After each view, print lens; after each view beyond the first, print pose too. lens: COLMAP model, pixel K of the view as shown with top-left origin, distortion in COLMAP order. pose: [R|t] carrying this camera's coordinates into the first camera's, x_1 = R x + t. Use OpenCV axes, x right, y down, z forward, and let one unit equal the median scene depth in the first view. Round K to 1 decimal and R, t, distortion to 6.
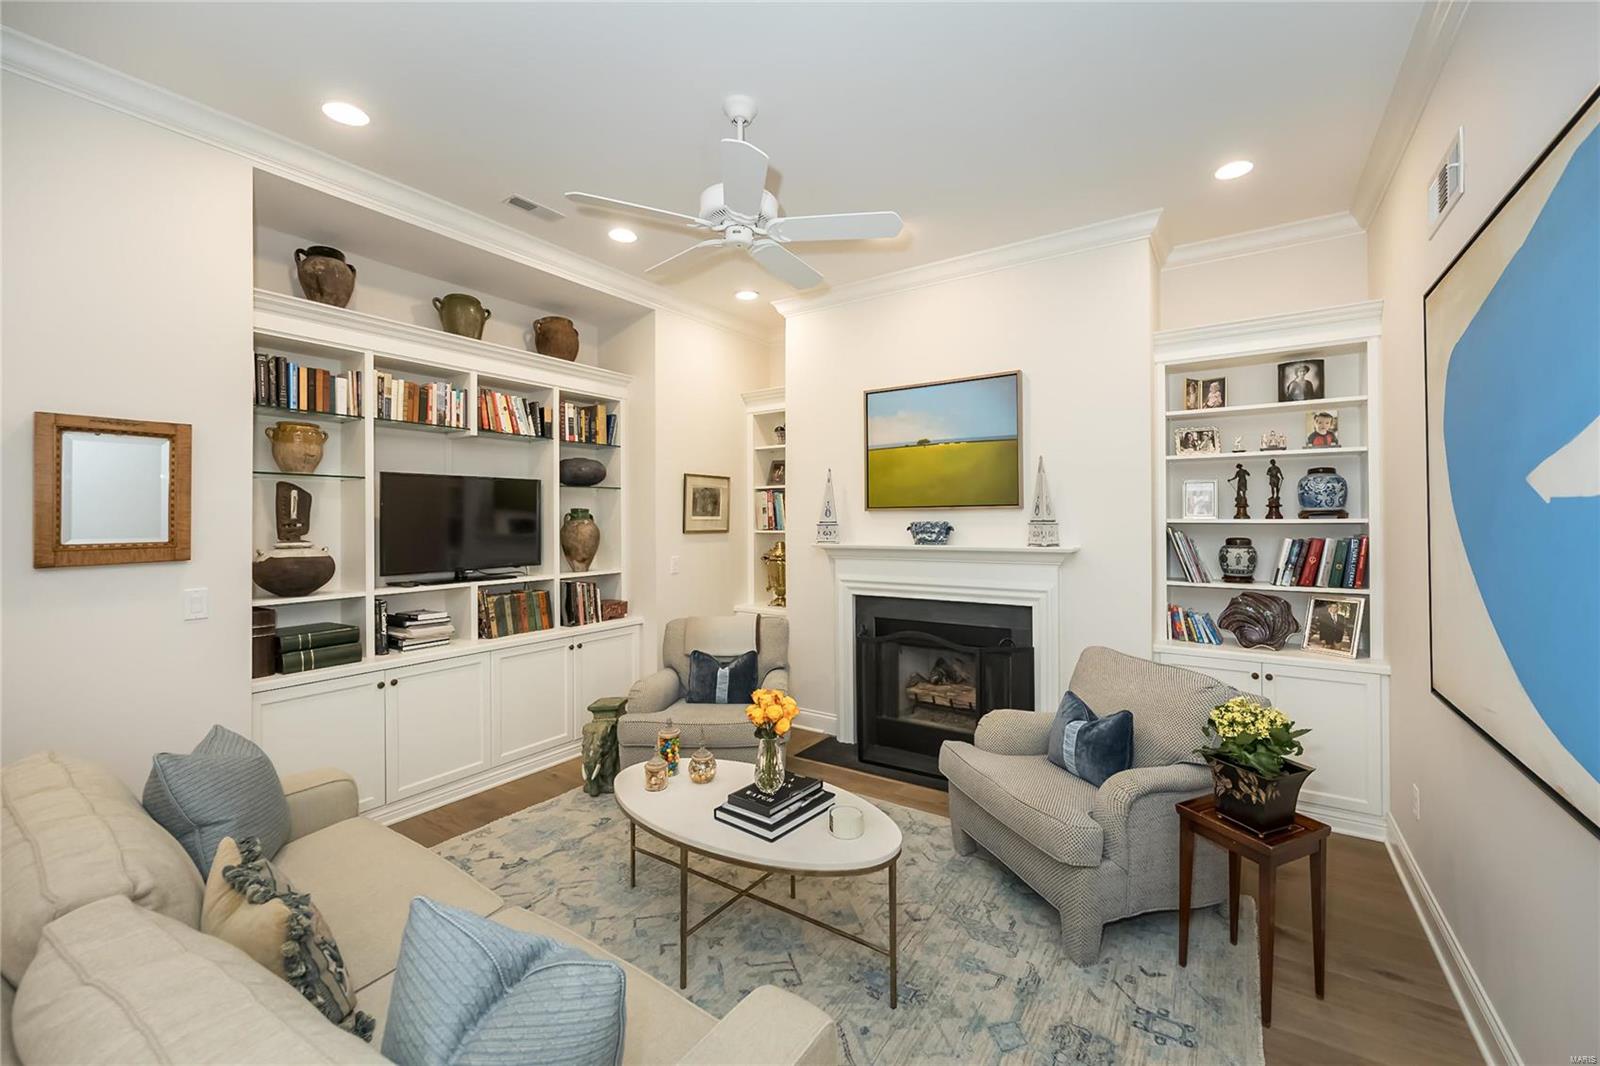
lens RADIAL K [[629.9, 0, 780.9], [0, 629.9, 518.5], [0, 0, 1]] dist [0.004169, 0.000059]
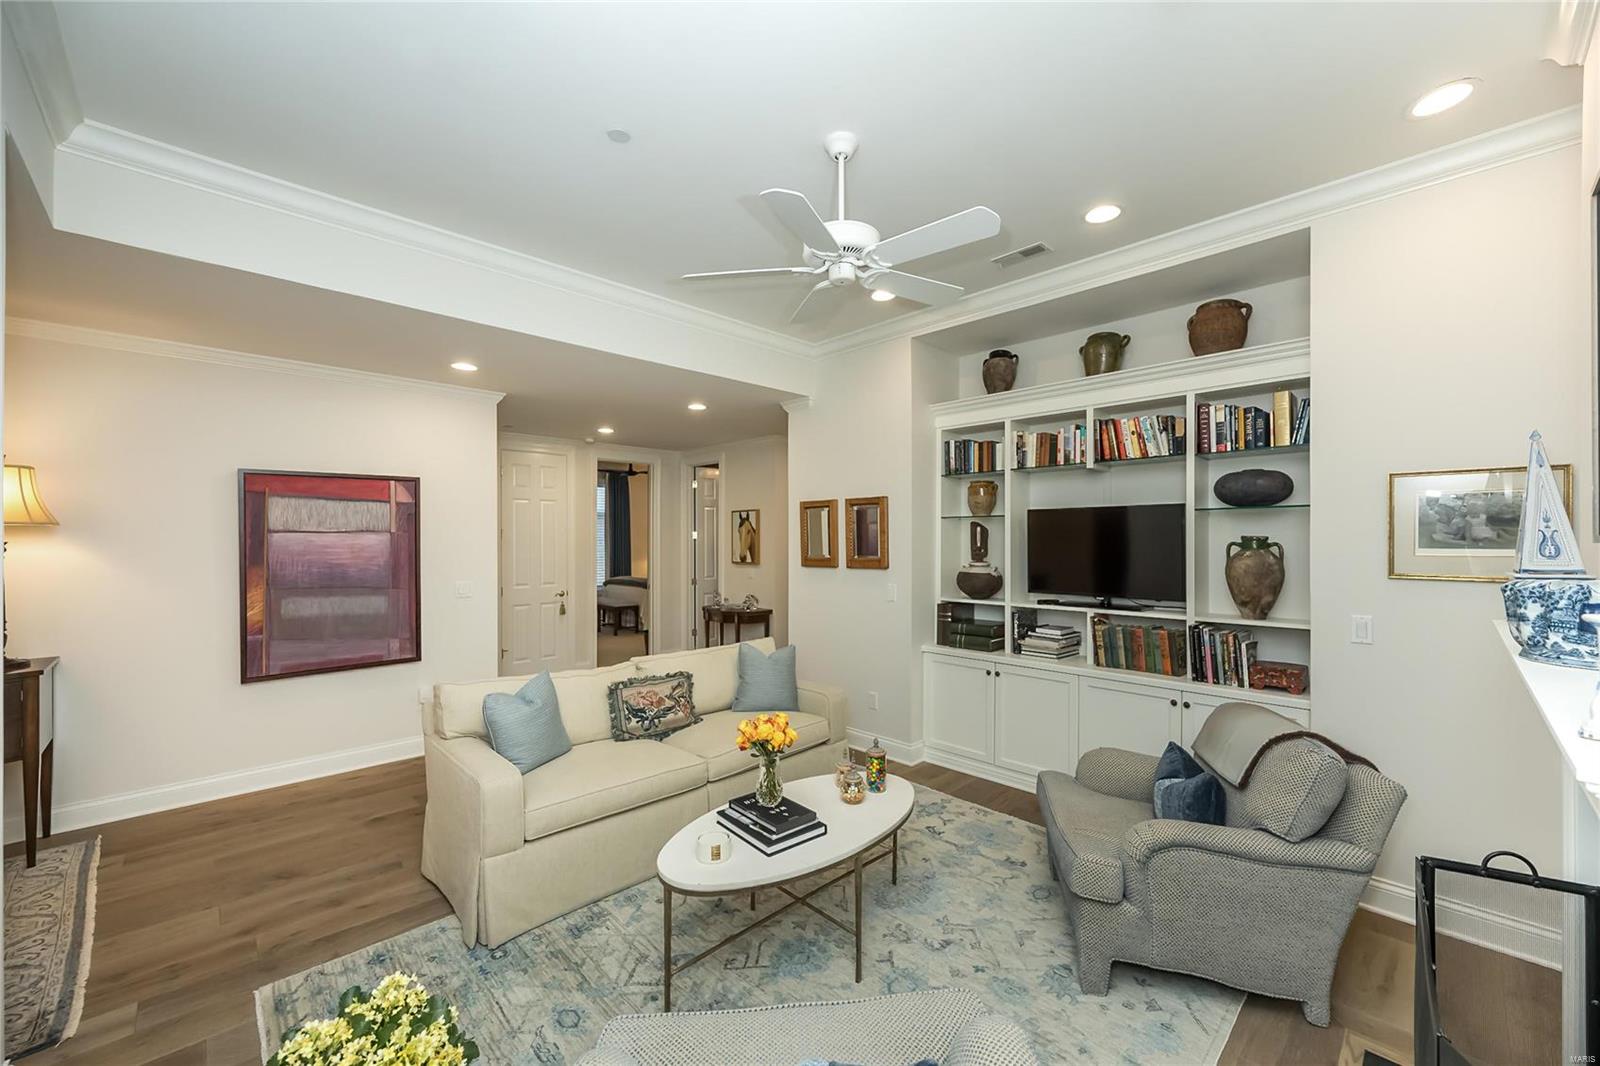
lens RADIAL K [[629.9, 0, 810.1], [0, 629.9, 532.9], [0, 0, 1]] dist [0.004169, 0.000059]
pose [[-0.192992, -0.003852, -0.981193, 0.660373], [0.006082, 0.999968, -0.005122, -0.022978], [0.981182, -0.006956, -0.192962, 0.790335]]
